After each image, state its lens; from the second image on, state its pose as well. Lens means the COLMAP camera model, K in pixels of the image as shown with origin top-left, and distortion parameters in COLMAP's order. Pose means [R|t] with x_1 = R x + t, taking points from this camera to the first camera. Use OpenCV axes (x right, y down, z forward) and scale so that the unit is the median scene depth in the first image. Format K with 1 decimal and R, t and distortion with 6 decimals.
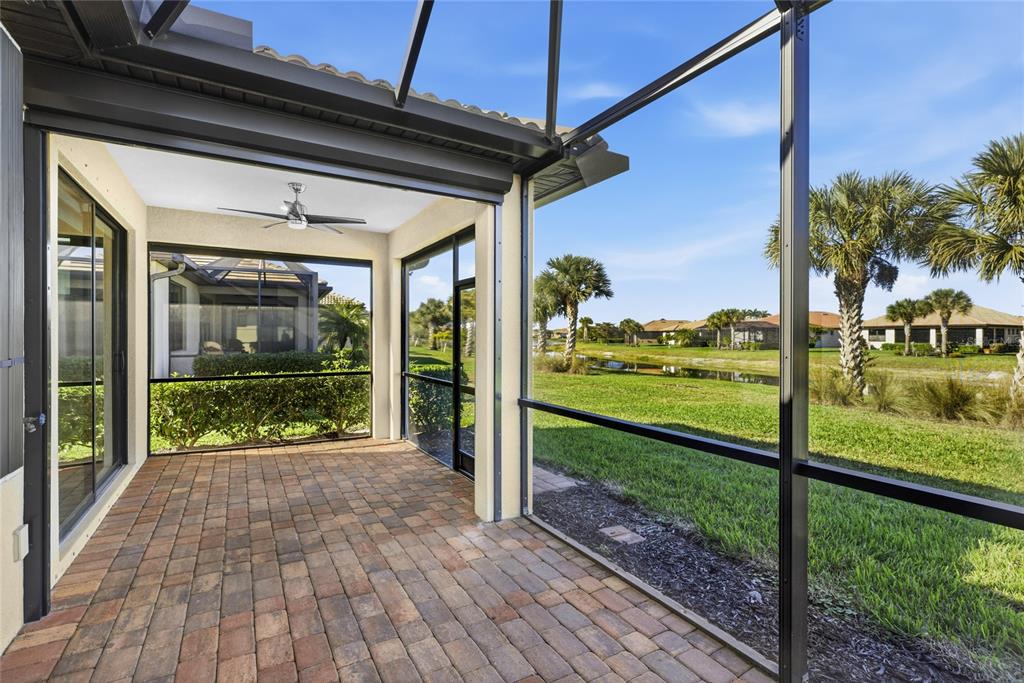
lens RADIAL K [[460.0, 0, 506.7], [0, 460.0, 340.5], [0, 0, 1]] dist [-0.002248, -0.000253]
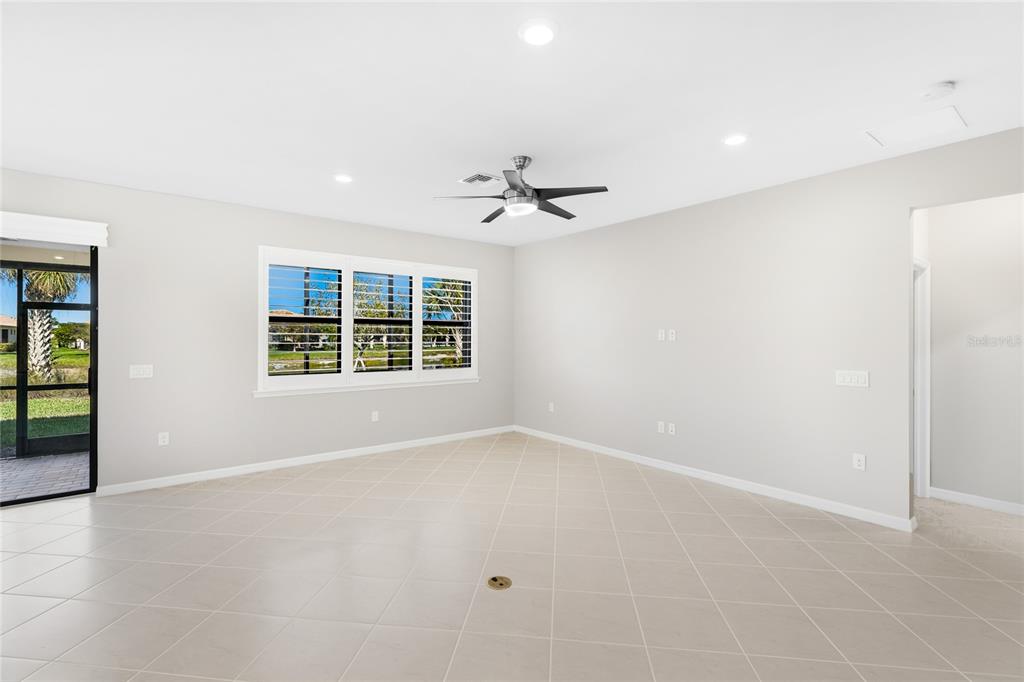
lens RADIAL K [[461.7, 0, 514.0], [0, 461.7, 334.9], [0, 0, 1]] dist [-0.001991, -0.000808]
pose [[-0.140082, 0.002157, 0.990138, -1.114586], [0.007868, 0.999968, -0.001065, -0.020224], [-0.990109, 0.007641, -0.140095, -0.097930]]
